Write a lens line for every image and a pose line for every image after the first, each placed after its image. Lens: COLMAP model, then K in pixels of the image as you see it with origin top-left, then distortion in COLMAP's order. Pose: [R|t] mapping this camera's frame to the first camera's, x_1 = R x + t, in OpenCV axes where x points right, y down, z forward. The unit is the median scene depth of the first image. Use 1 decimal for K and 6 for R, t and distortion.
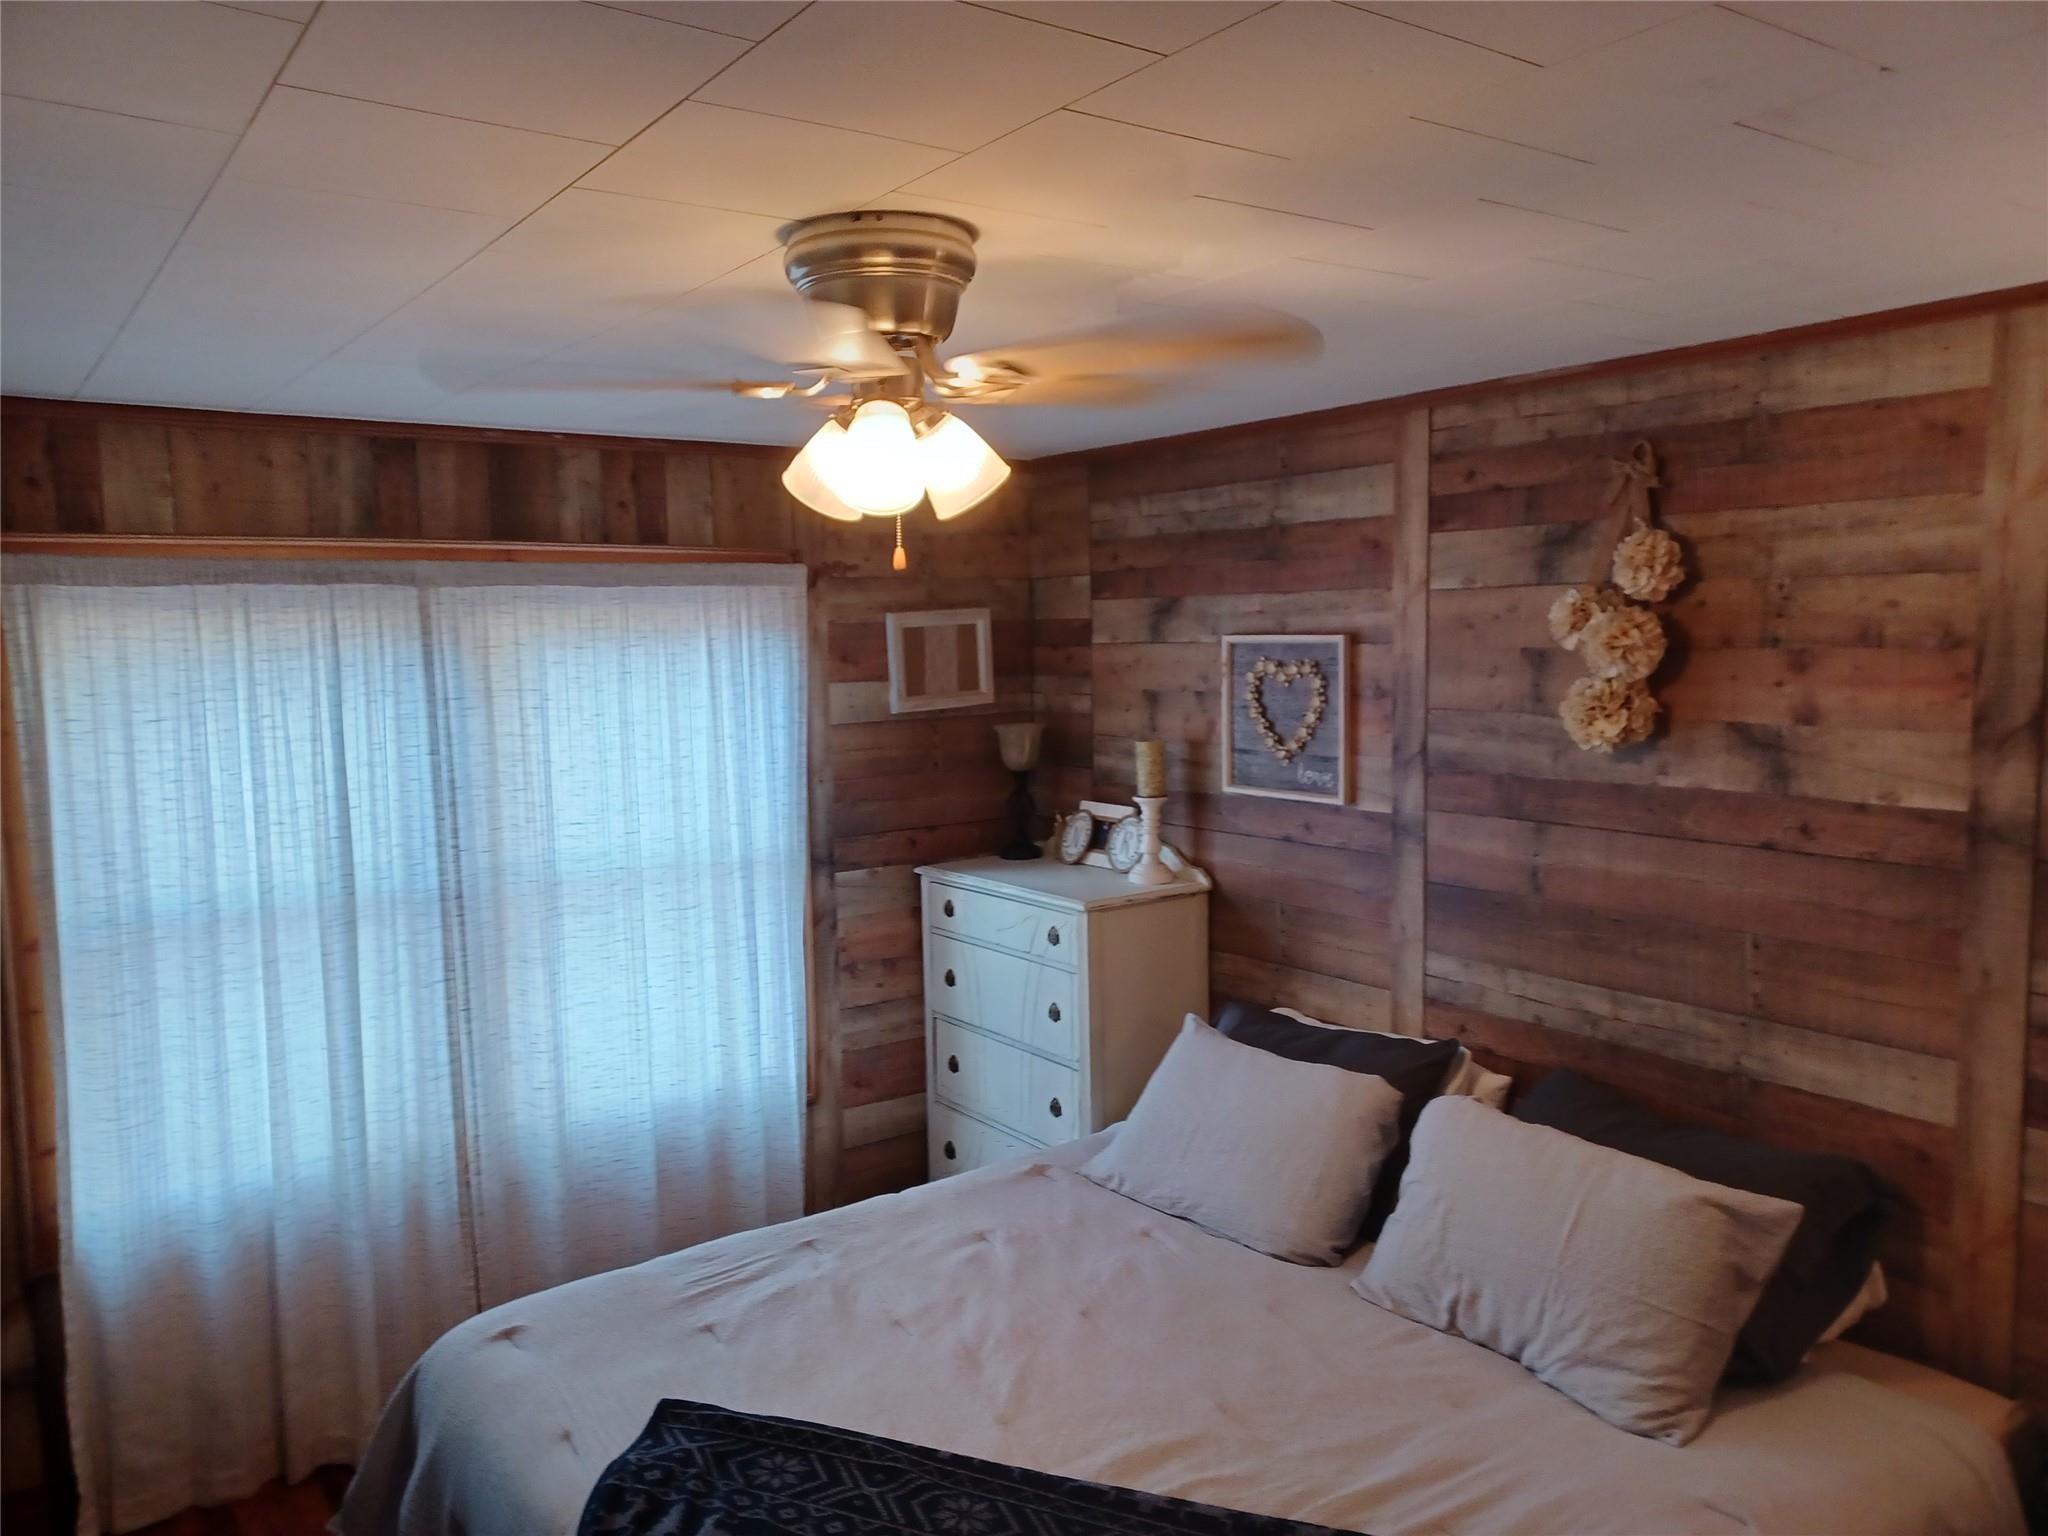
lens RADIAL K [[1464.7, 0, 1021.5], [0, 1464.7, 715.2], [0, 0, 1]] dist [0.069384, -0.053465]
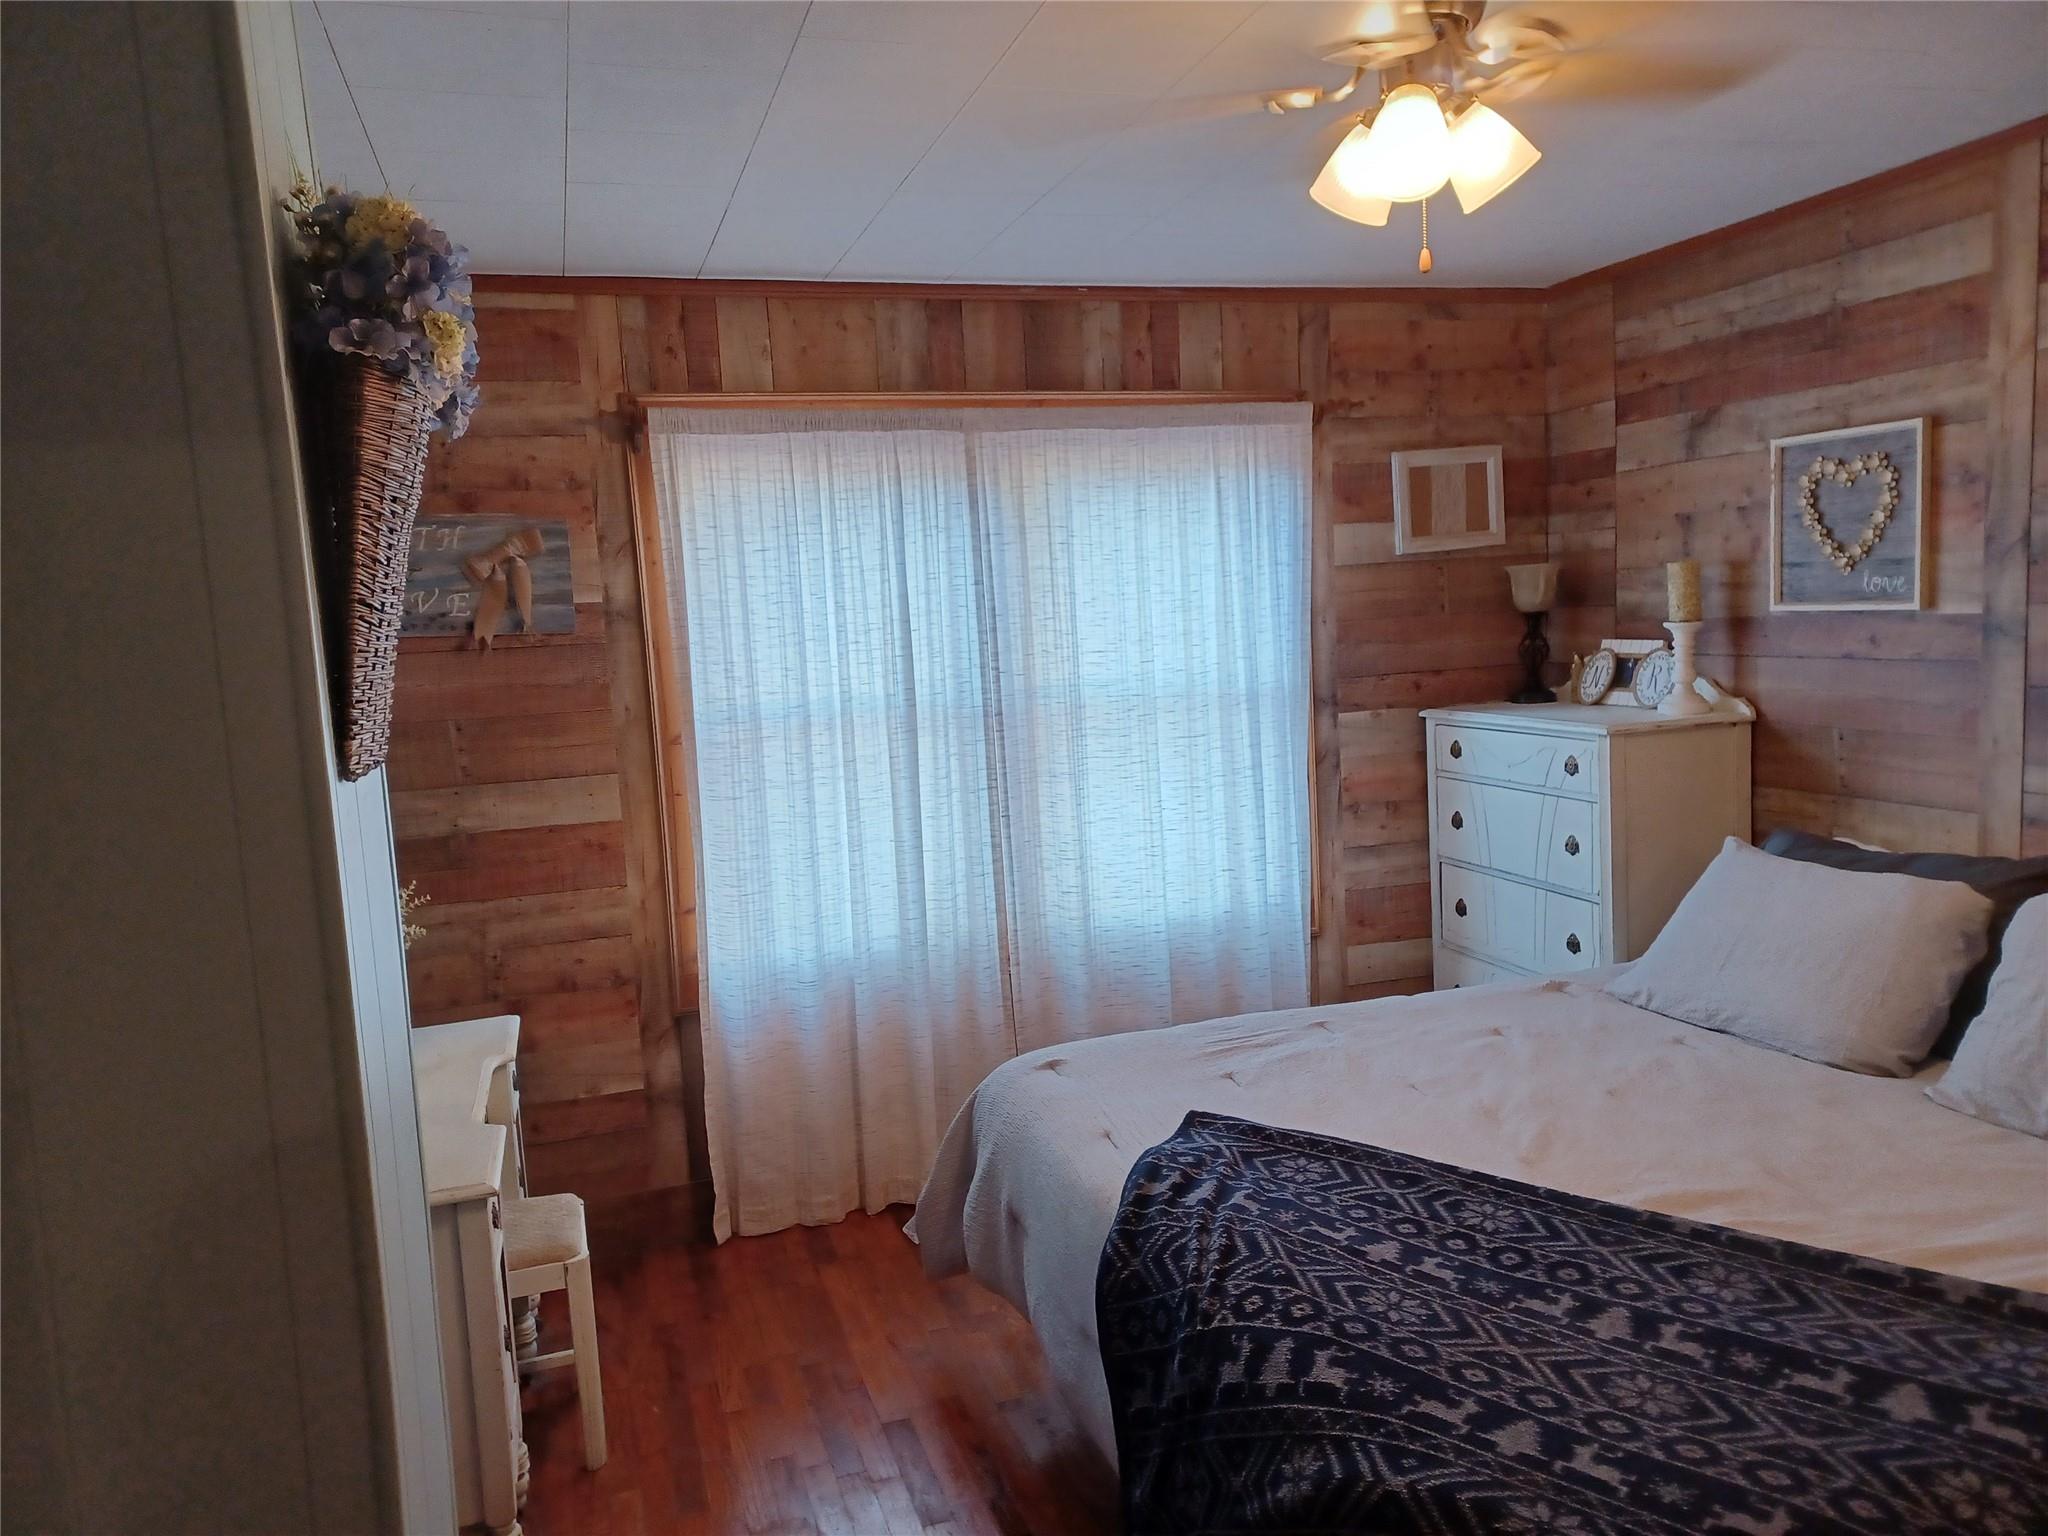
lens RADIAL K [[1464.7, 0, 1027.3], [0, 1464.7, 771.7], [0, 0, 1]] dist [0.069384, -0.053465]
pose [[0.949606, 0.001700, -0.313442, -0.014671], [0.004428, 0.999813, 0.018836, 0.150777], [0.313415, -0.019275, 0.949421, -0.043308]]
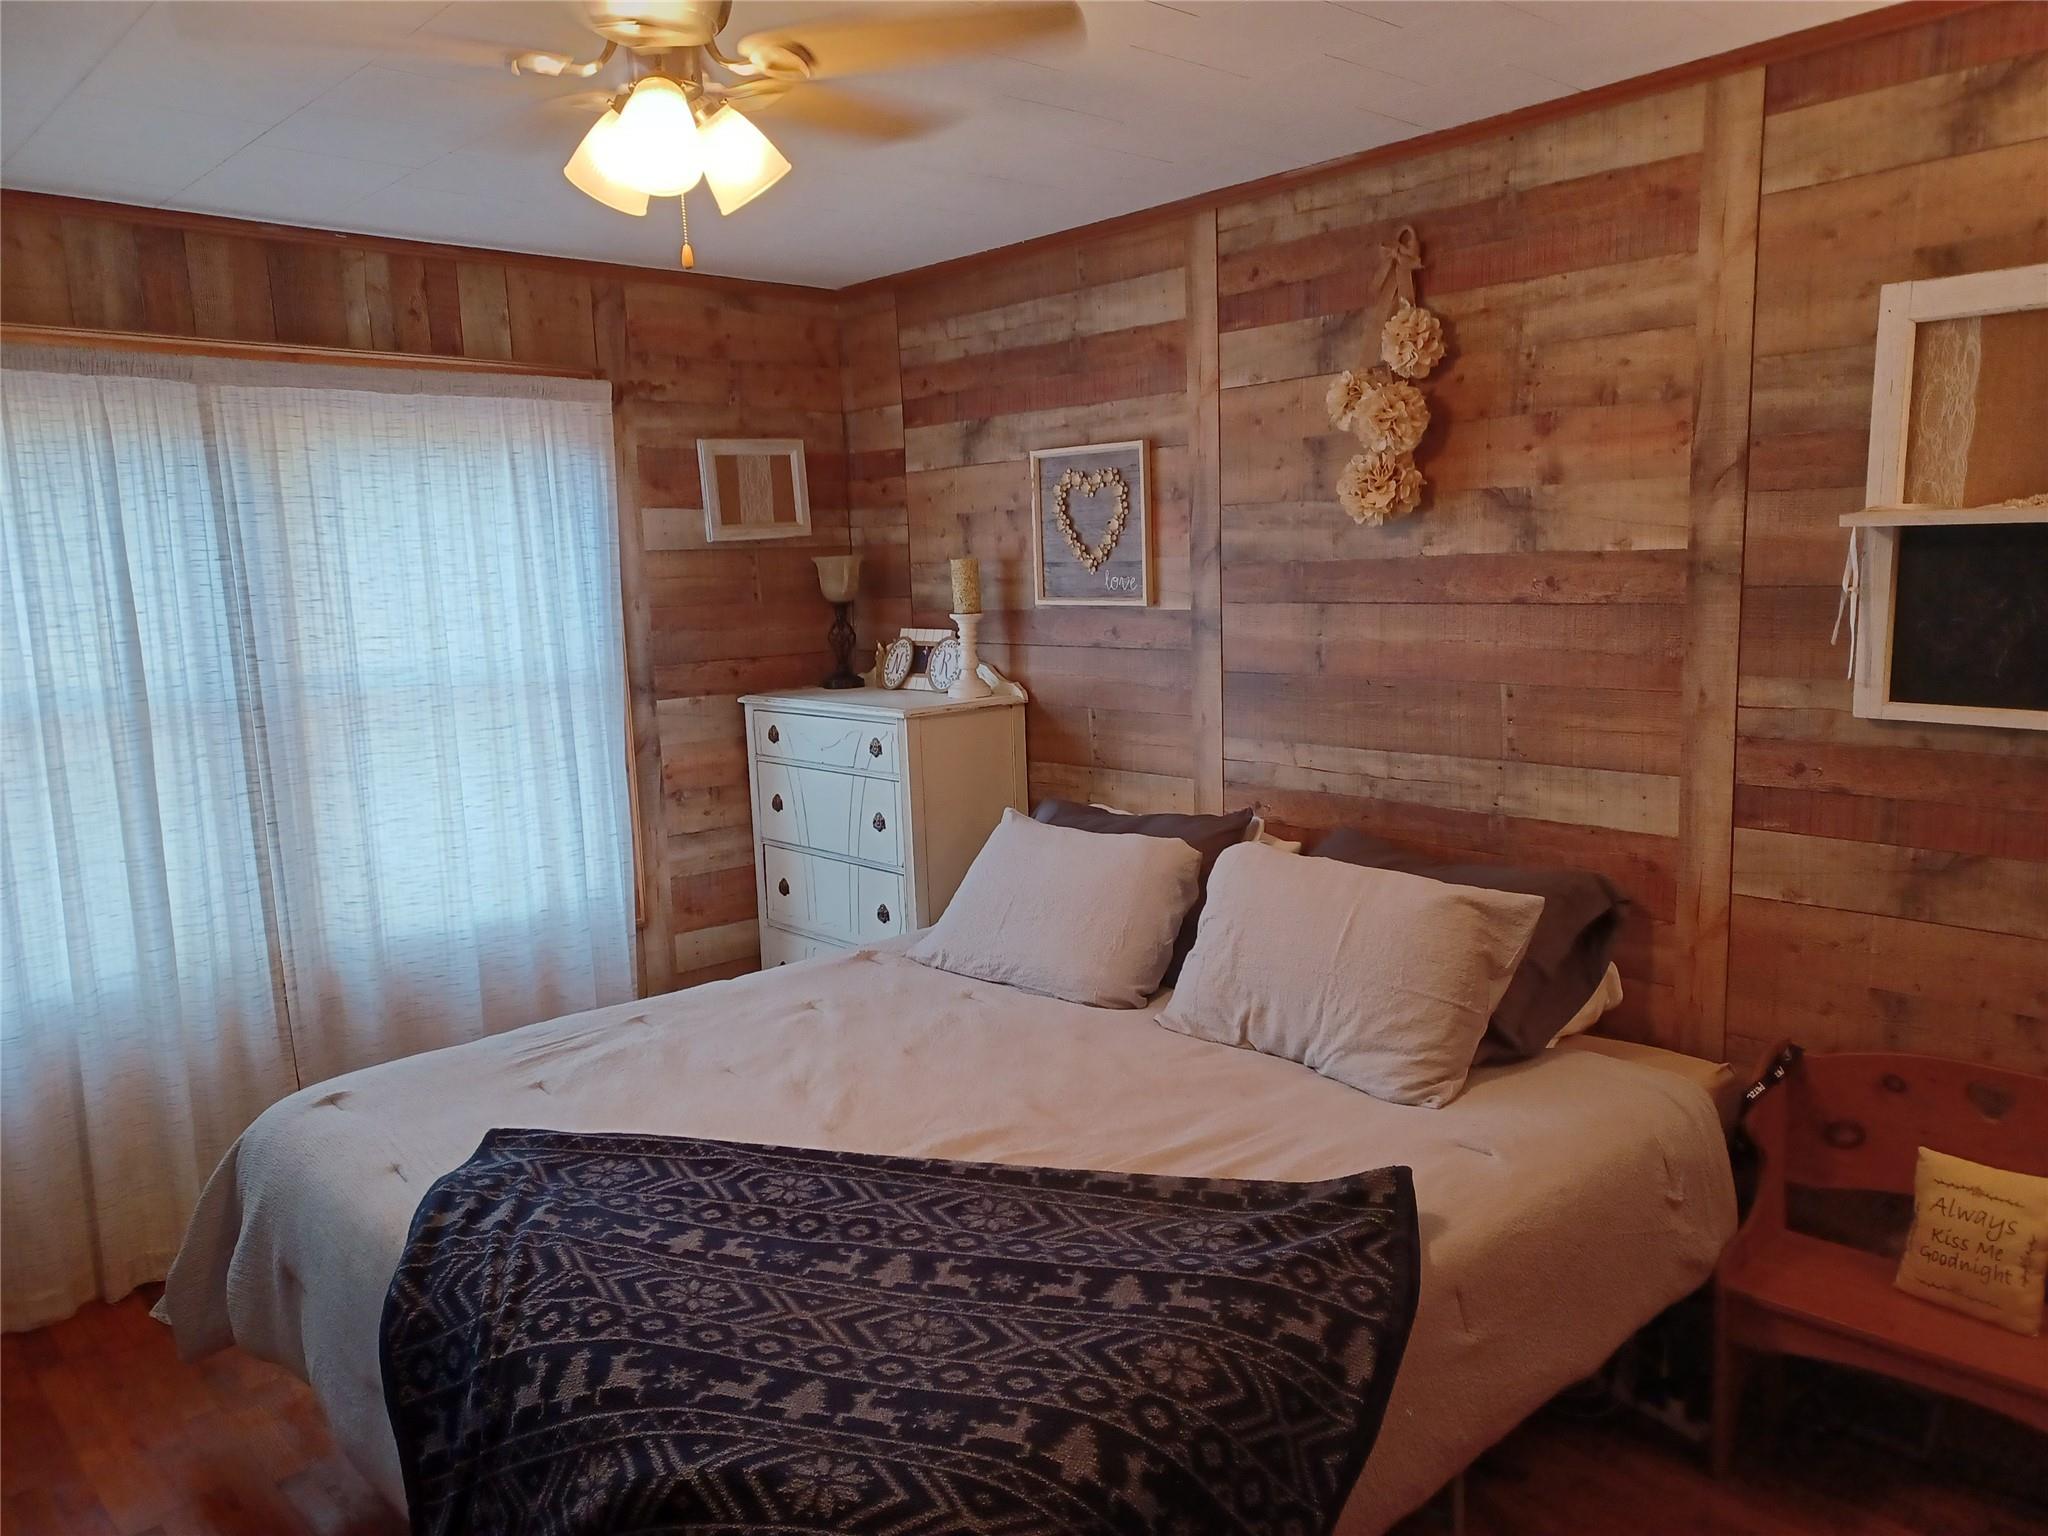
lens RADIAL K [[1464.7, 0, 1035.2], [0, 1464.7, 776.1], [0, 0, 1]] dist [0.069384, -0.053465]
pose [[0.993306, -0.032927, 0.110721, 0.021169], [0.028025, 0.998570, 0.045535, 0.142185], [-0.112062, -0.042127, 0.992808, -0.039892]]
